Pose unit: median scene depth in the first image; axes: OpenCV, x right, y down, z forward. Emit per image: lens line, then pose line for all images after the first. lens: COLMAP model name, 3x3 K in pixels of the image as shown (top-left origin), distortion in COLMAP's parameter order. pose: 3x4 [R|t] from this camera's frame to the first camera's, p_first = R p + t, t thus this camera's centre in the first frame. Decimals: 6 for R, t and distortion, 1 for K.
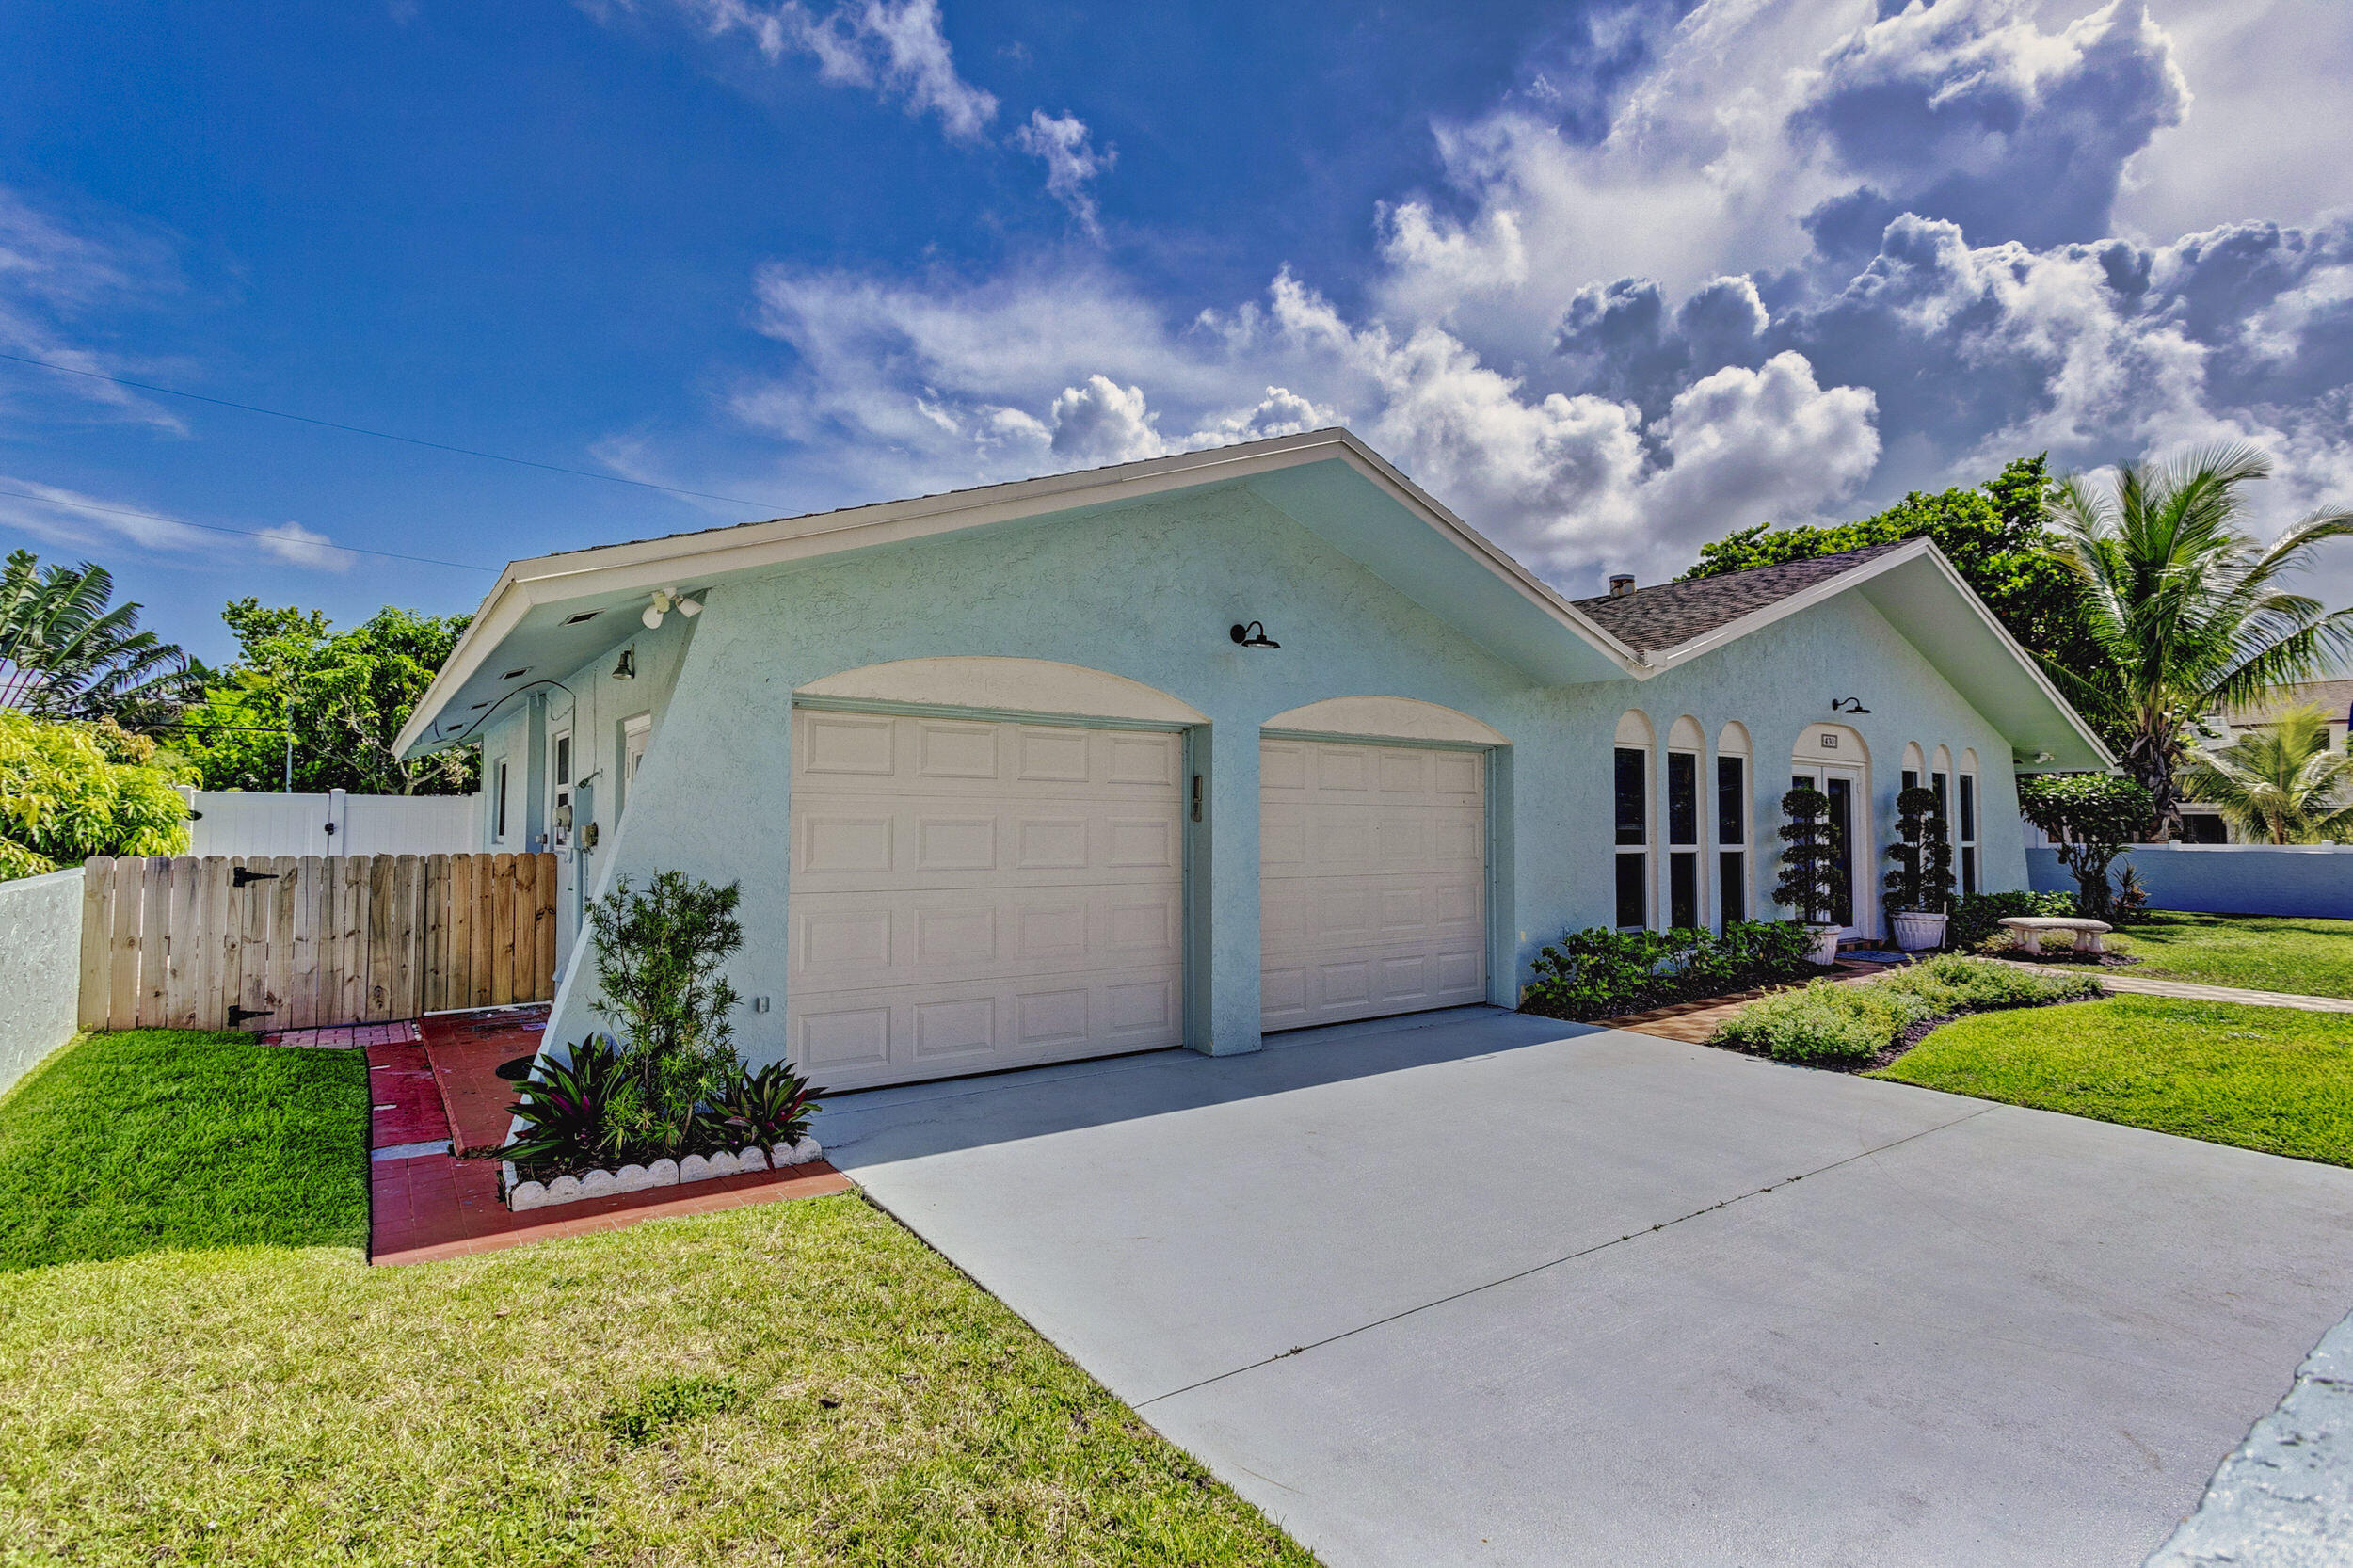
lens RADIAL K [[1126.5, 0, 1180.9], [0, 1126.5, 777.2], [0, 0, 1]] dist [0.007773, -0.001033]
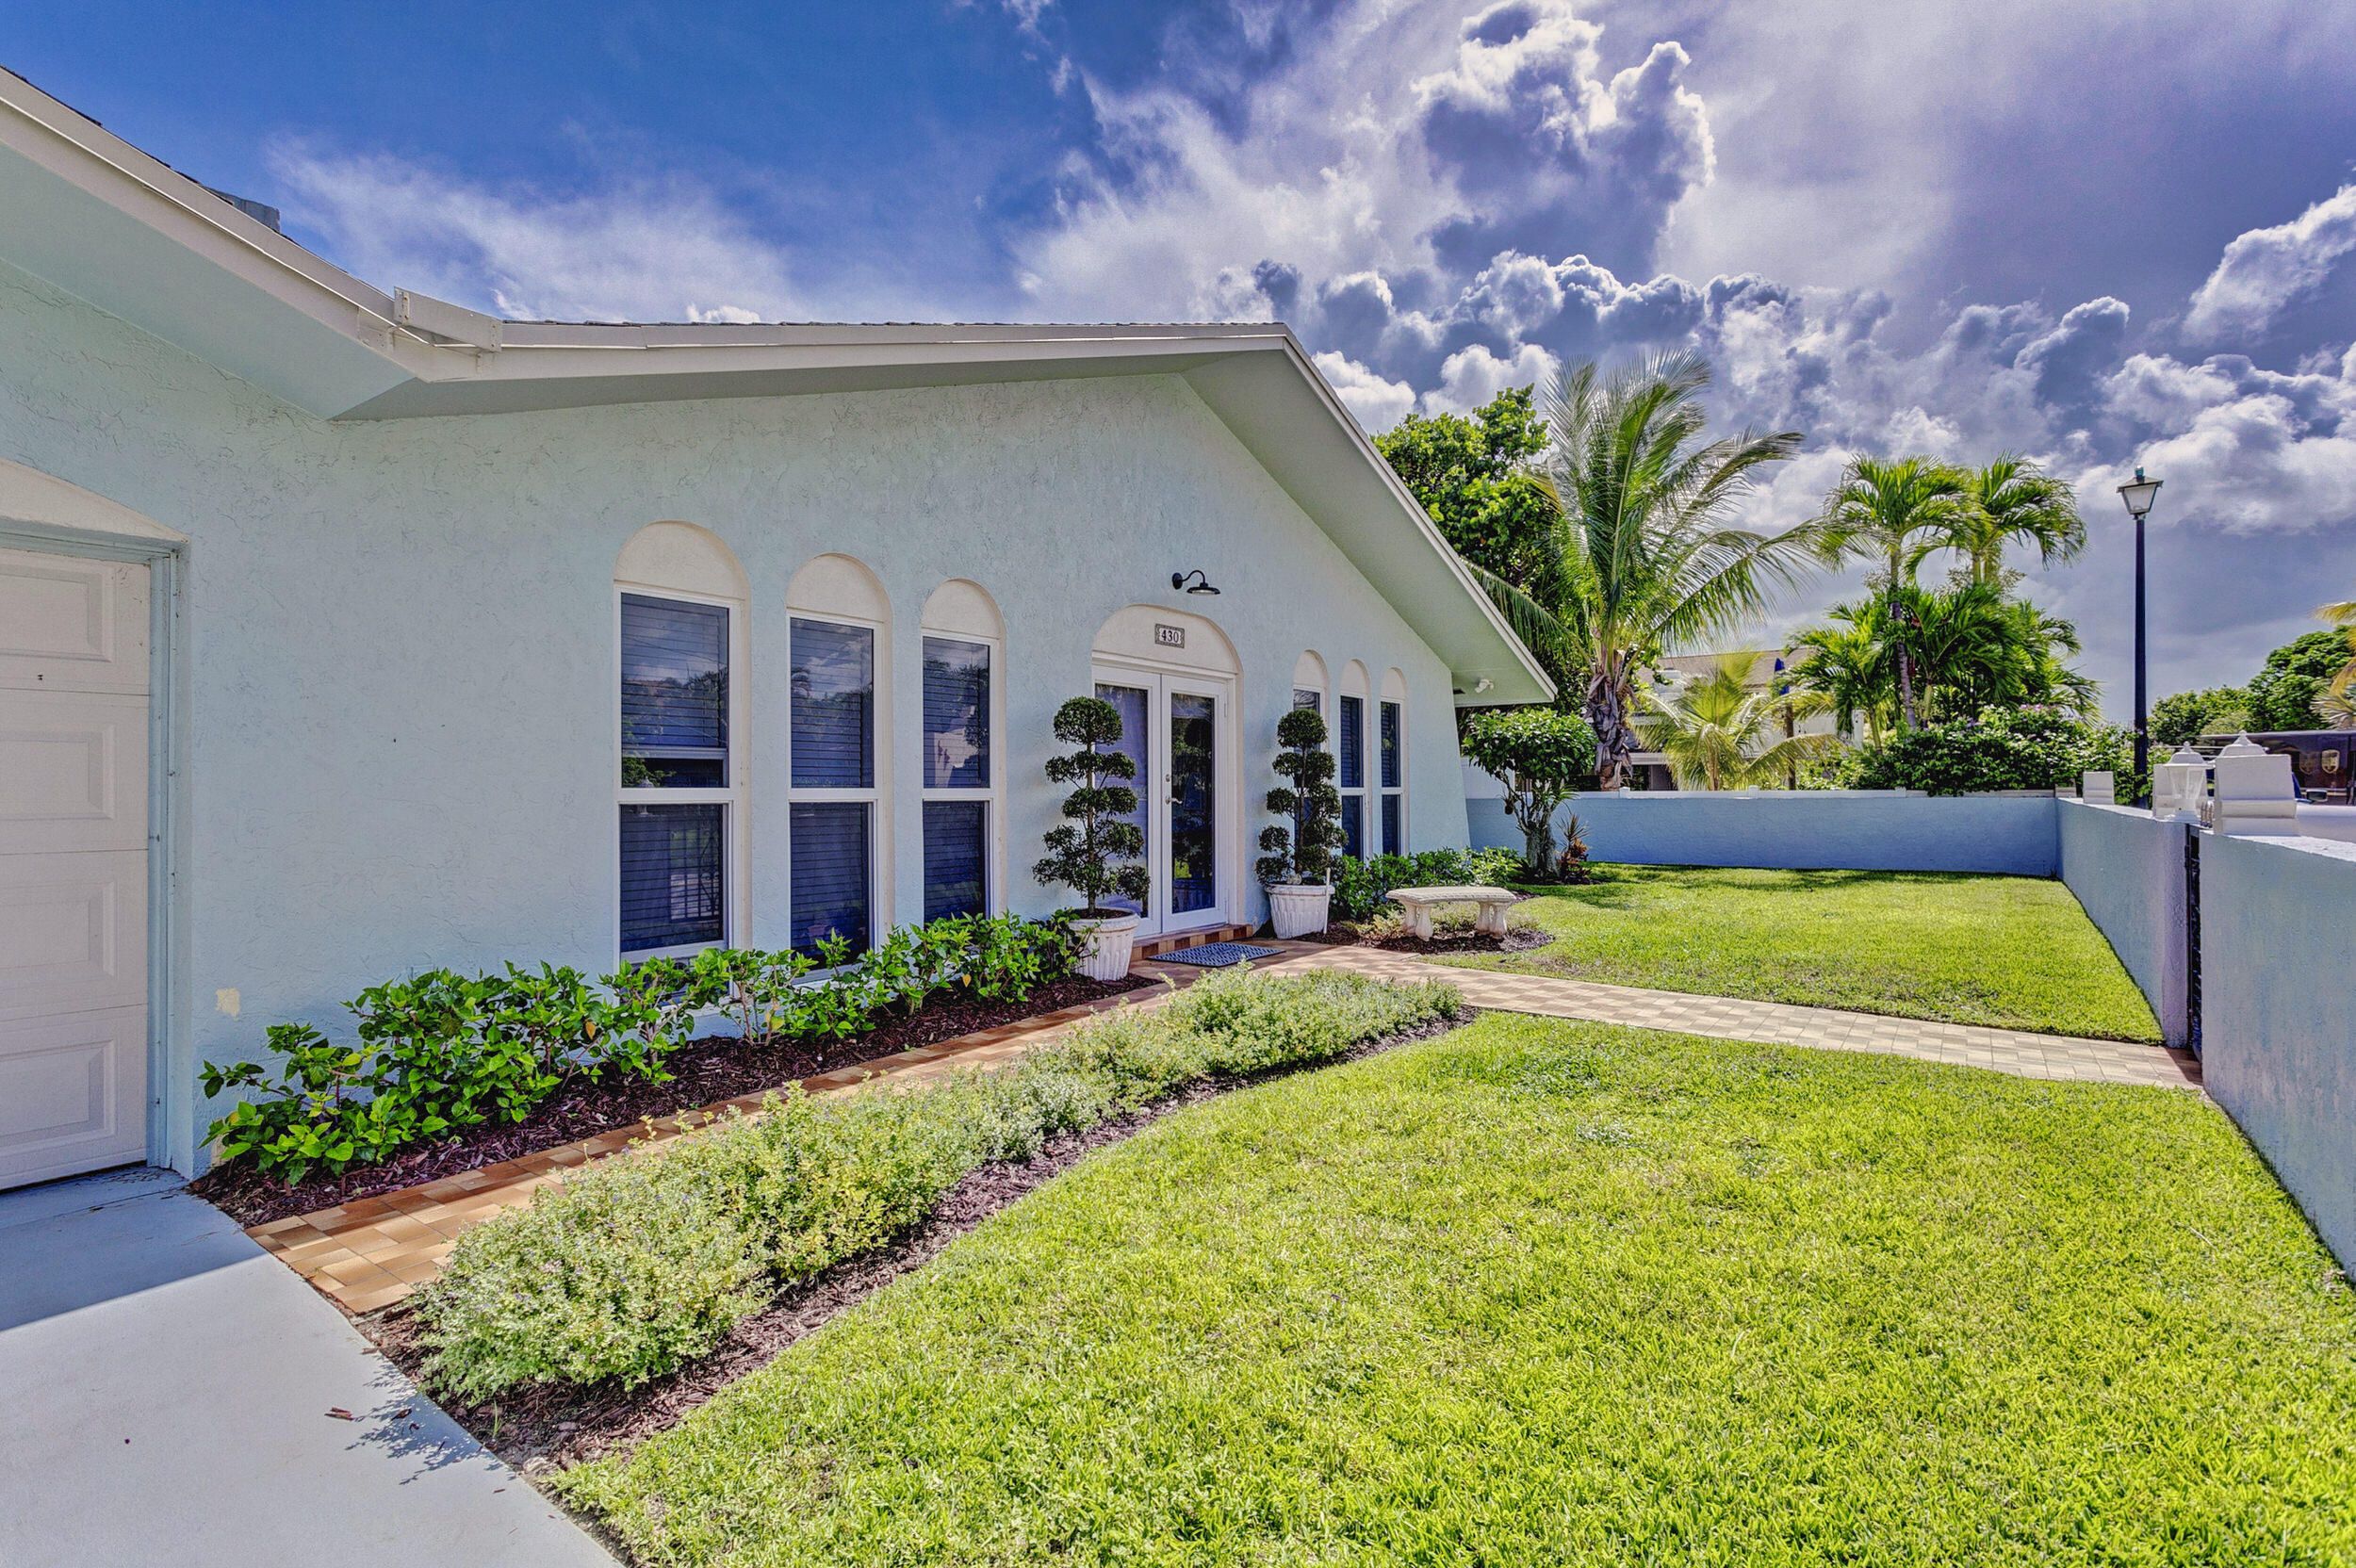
lens RADIAL K [[1127.9, 0, 1182.5], [0, 1127.9, 769.2], [0, 0, 1]] dist [0.007773, -0.001033]
pose [[0.949956, -0.000628, 0.312383, 0.338568], [-0.007766, 0.999642, 0.025624, 0.027386], [-0.312287, -0.026767, 0.949611, 0.326446]]
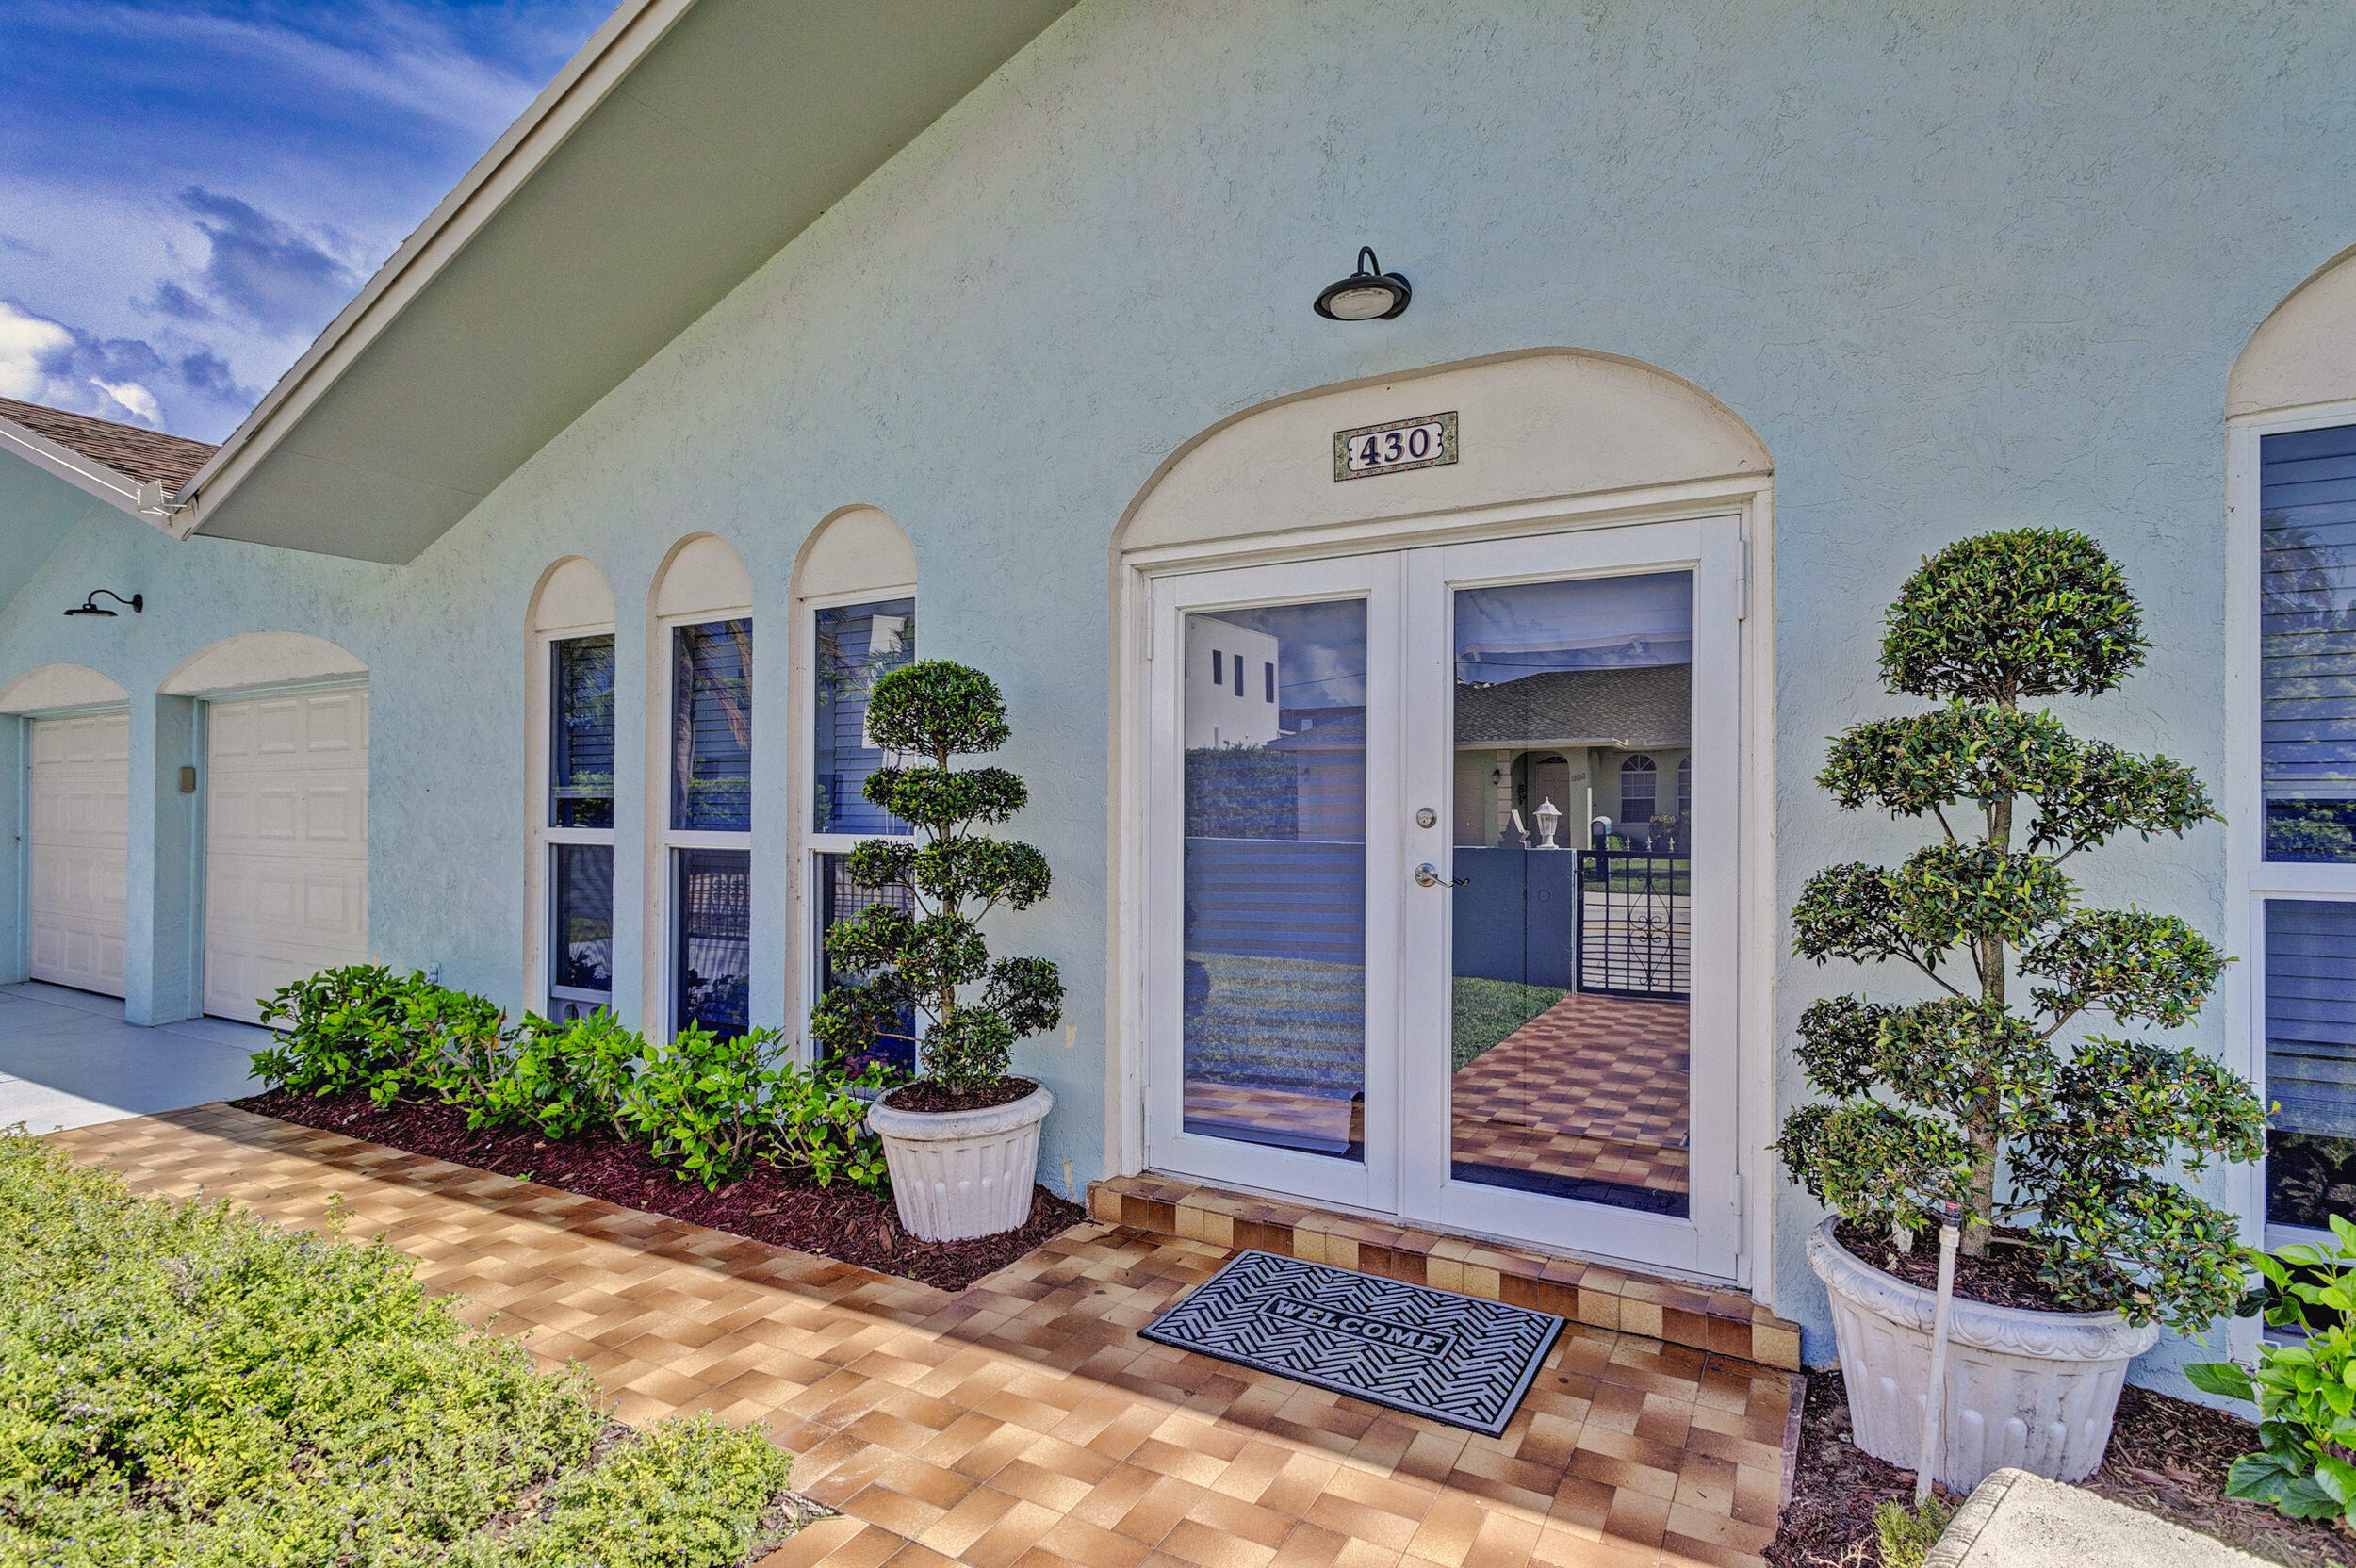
lens RADIAL K [[1127.9, 0, 1212.8], [0, 1127.9, 794.6], [0, 0, 1]] dist [0.007773, -0.001033]
pose [[0.407460, -0.013318, -0.913126, 0.719127], [0.040505, 0.999173, 0.003502, 0.040321], [0.912324, -0.038413, 0.407662, 0.778691]]
